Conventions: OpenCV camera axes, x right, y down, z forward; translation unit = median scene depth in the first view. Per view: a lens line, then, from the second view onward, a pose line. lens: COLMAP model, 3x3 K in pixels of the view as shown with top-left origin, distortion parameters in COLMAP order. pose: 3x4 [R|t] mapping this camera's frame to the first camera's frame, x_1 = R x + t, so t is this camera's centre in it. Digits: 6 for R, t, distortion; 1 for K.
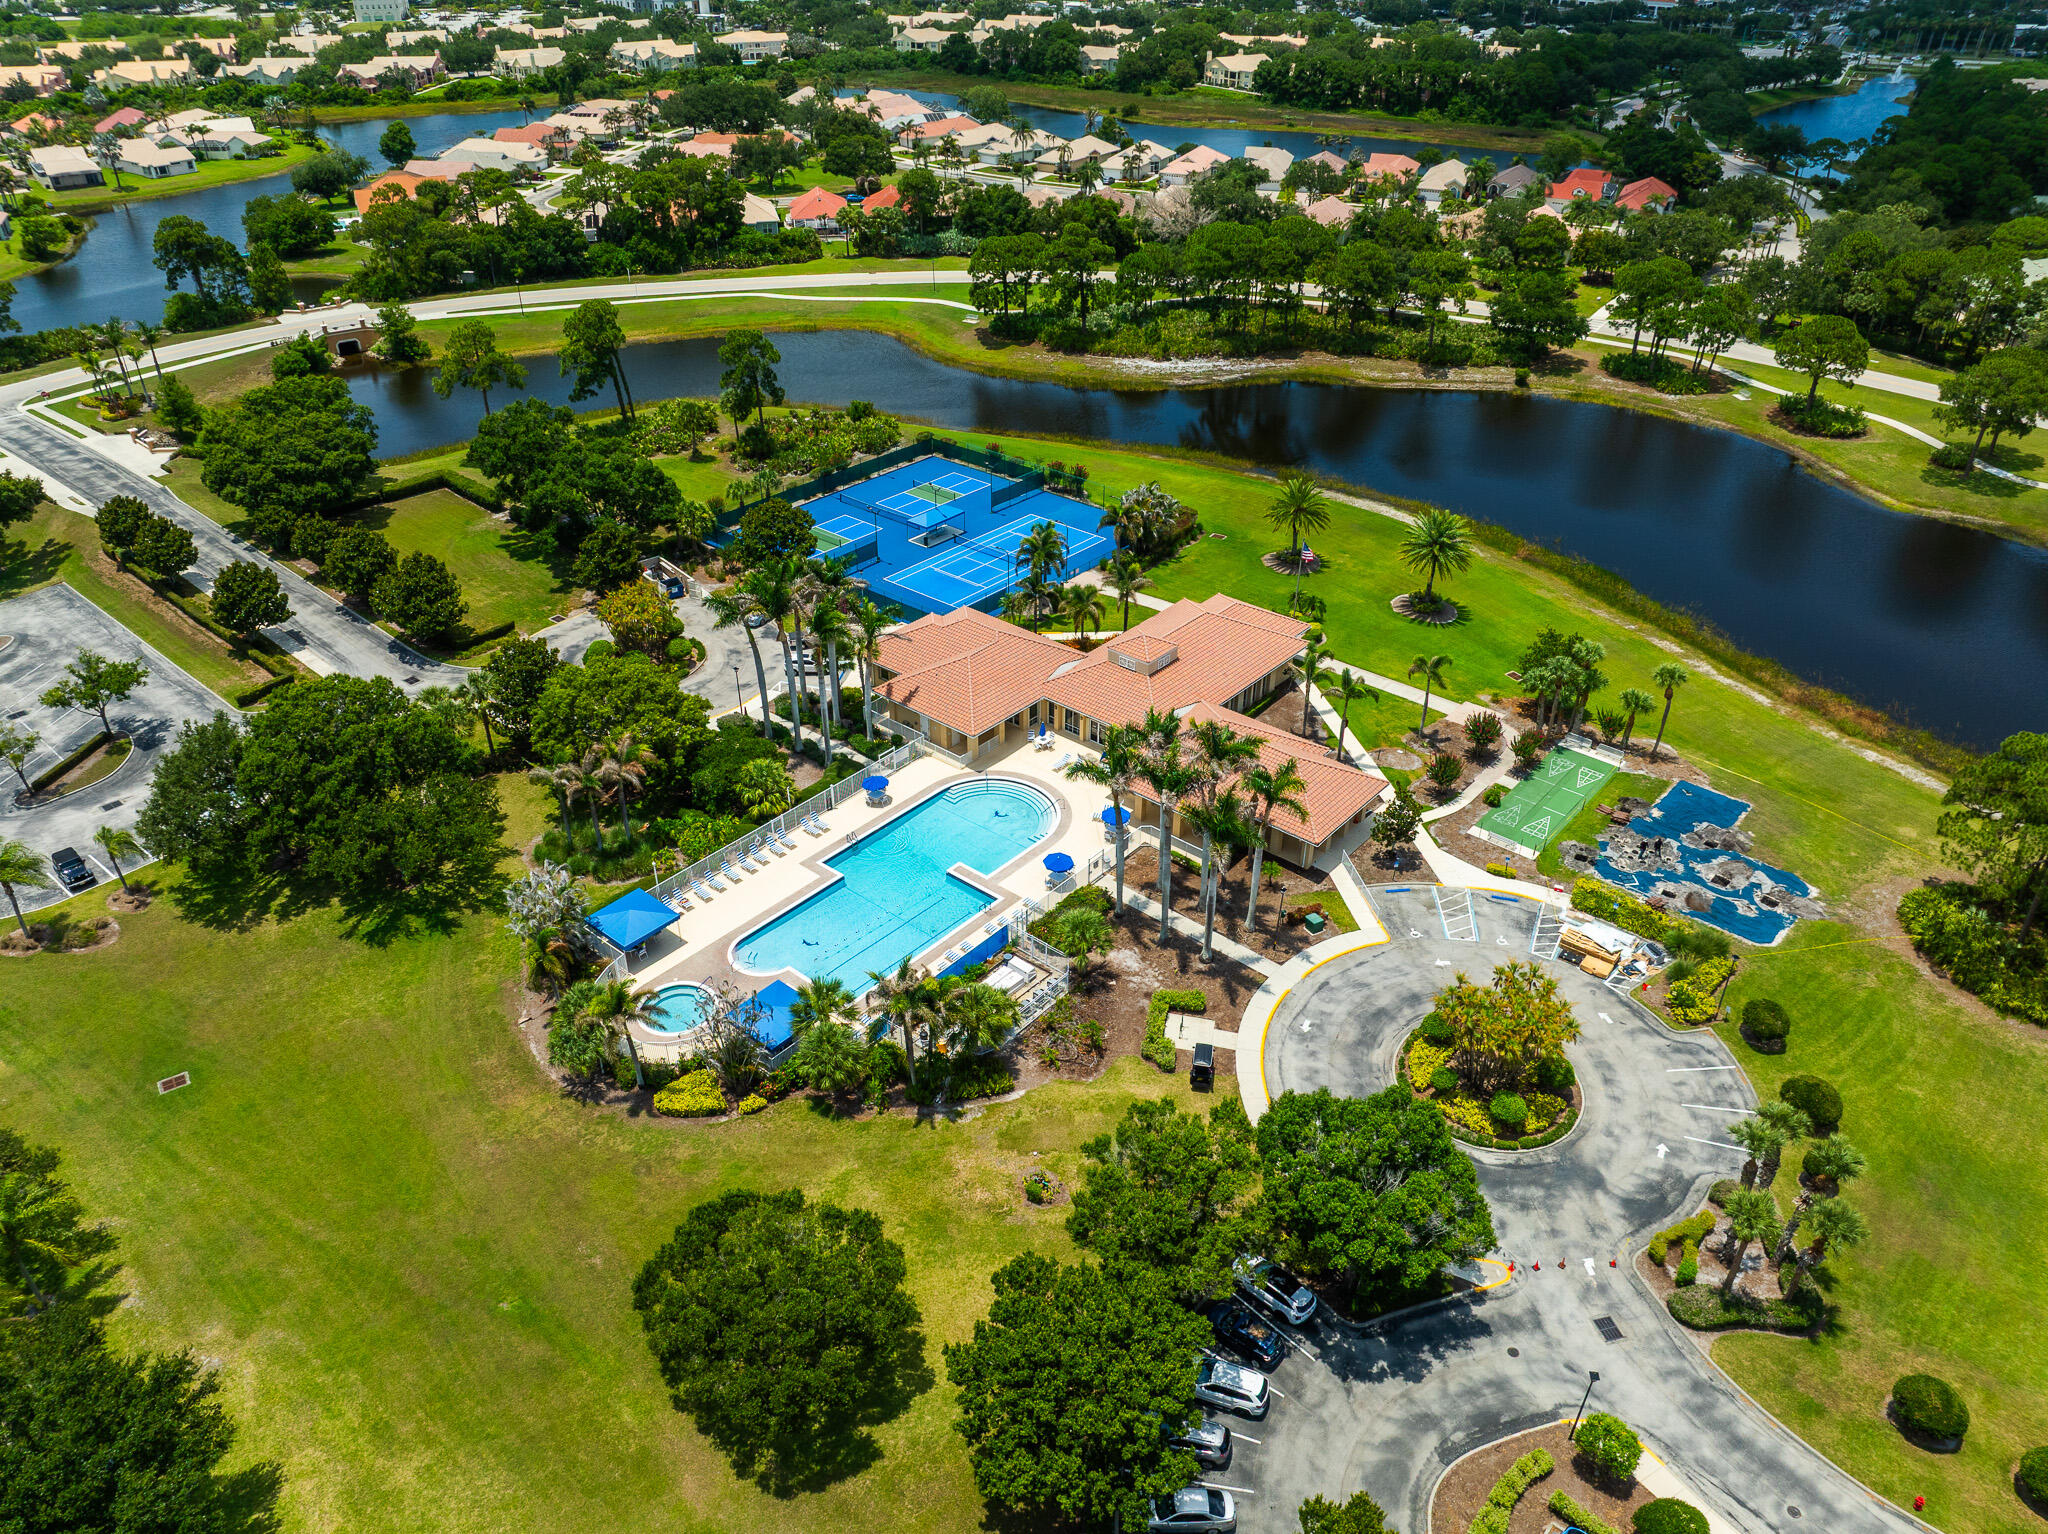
lens RADIAL K [[1411.1, 0, 1023.2], [0, 1411.1, 812.2], [0, 0, 1]] dist [-0.040978, 0.001012]
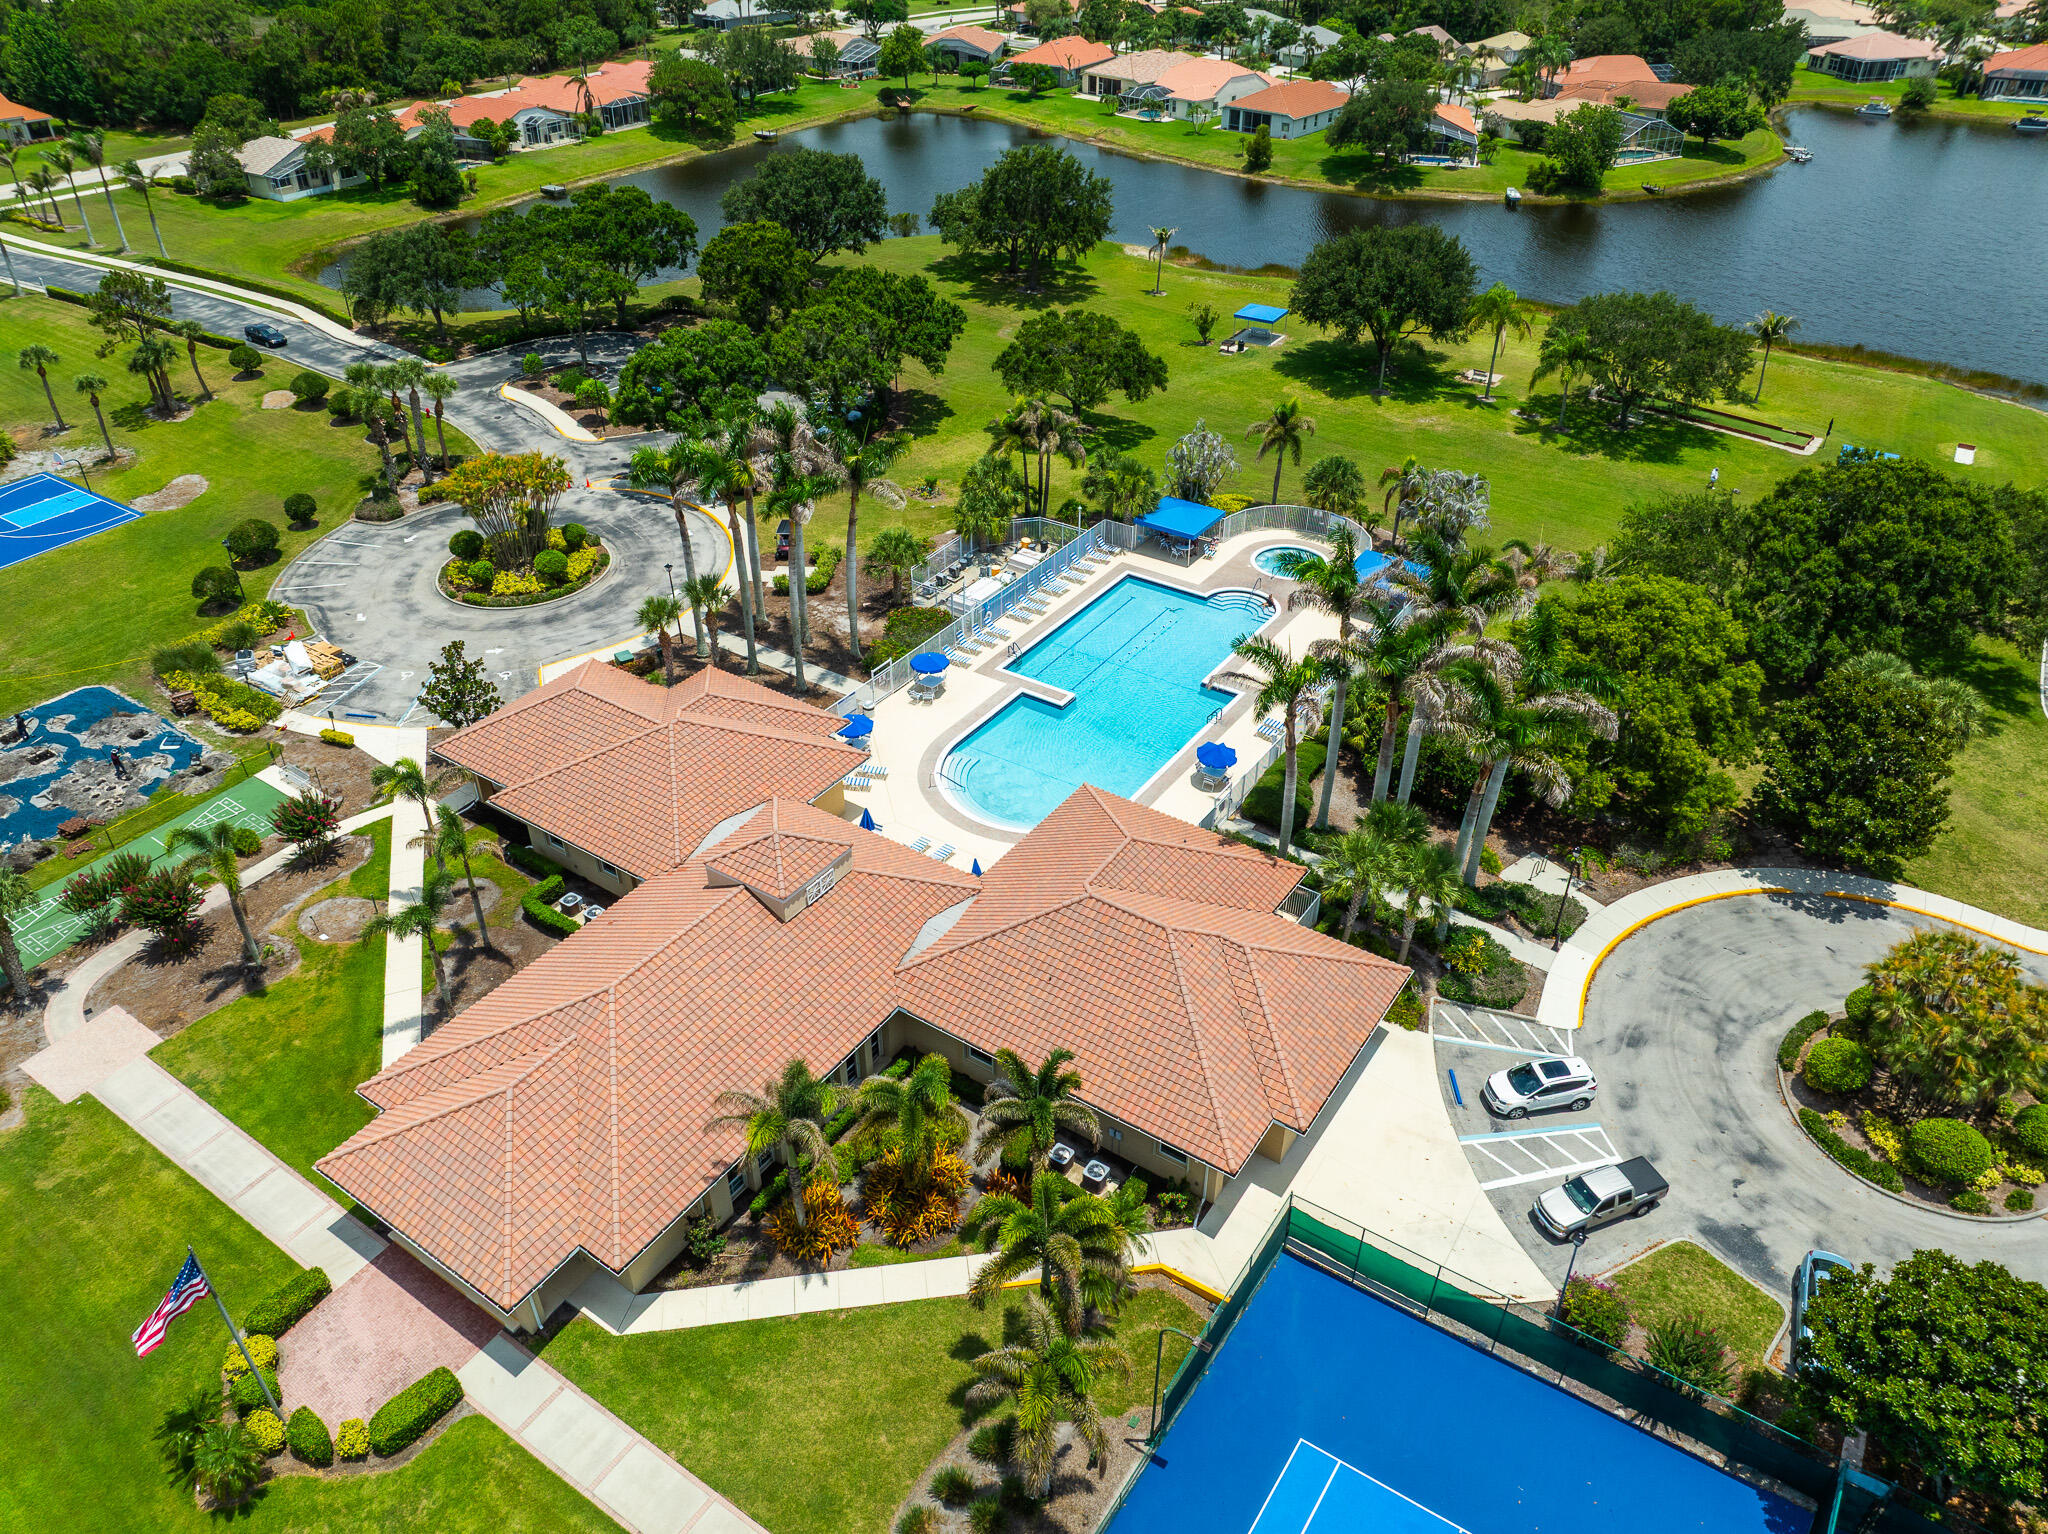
lens RADIAL K [[1411.1, 0, 1023.2], [0, 1411.1, 812.2], [0, 0, 1]] dist [-0.040978, 0.001012]
pose [[-0.993068, 0.067434, -0.096275, 0.052311], [-0.068950, 0.329142, 0.941760, -0.658612], [0.095195, 0.941869, -0.322211, 1.291628]]
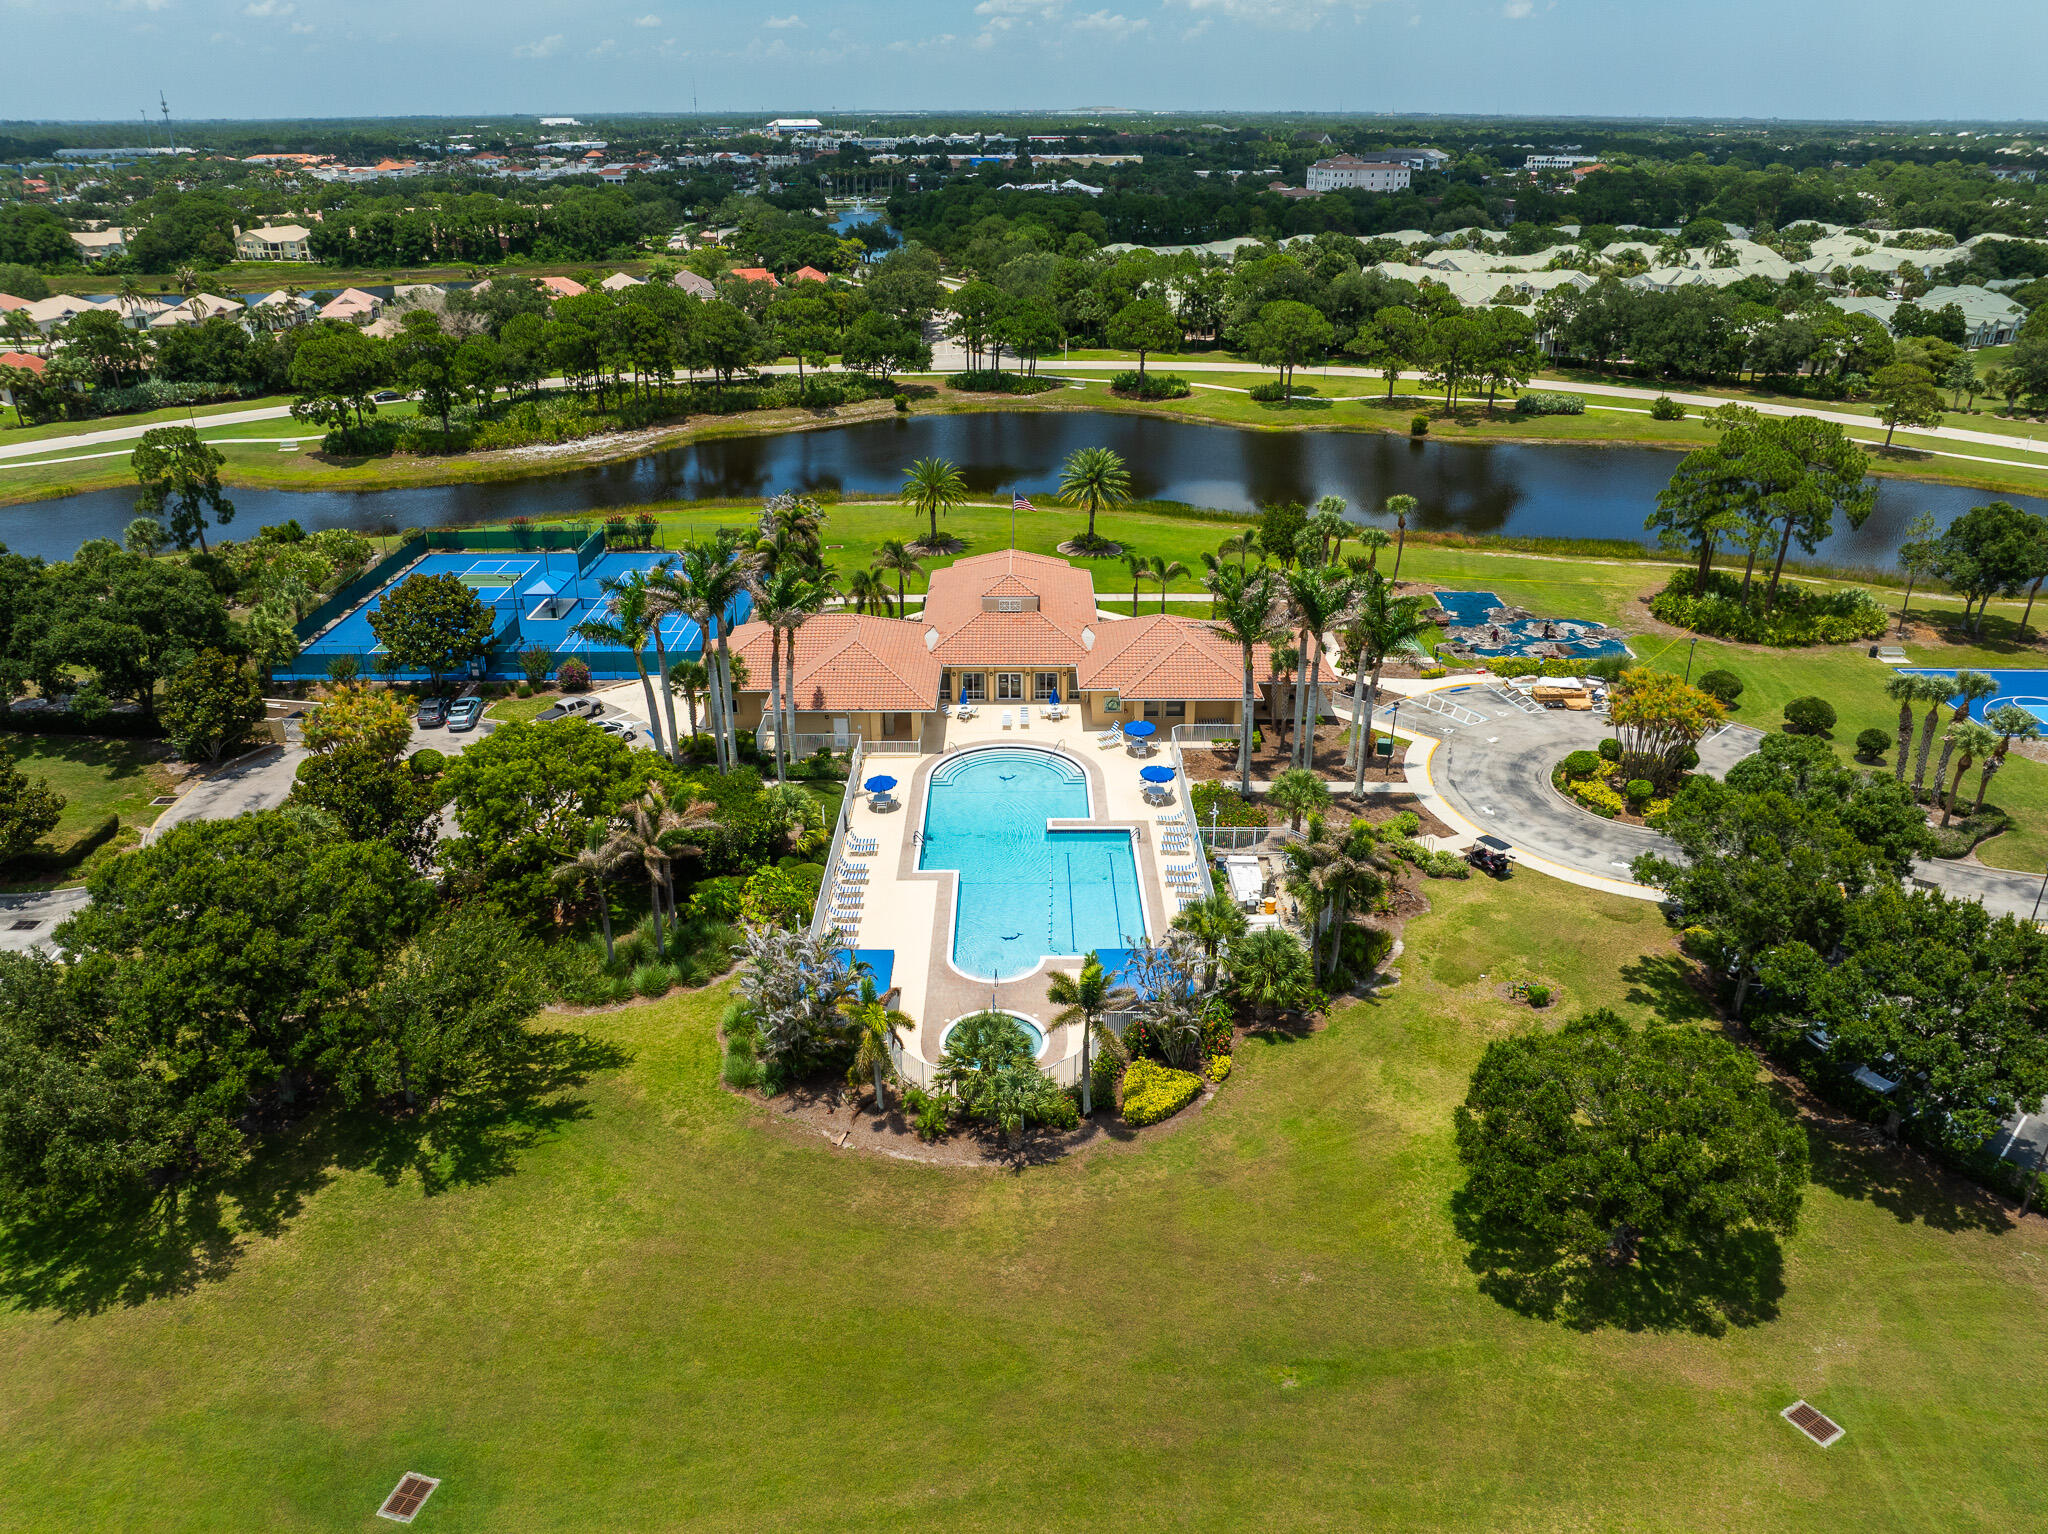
lens RADIAL K [[1455.0, 0, 1024.0], [0, 1455.0, 767.0], [0, 0, 1]] dist [-0.056294, 0.029666]
pose [[0.753816, -0.273821, 0.597314, -0.565554], [0.370453, 0.927894, -0.042149, 0.038144], [-0.542703, 0.253049, 0.800899, 0.299005]]
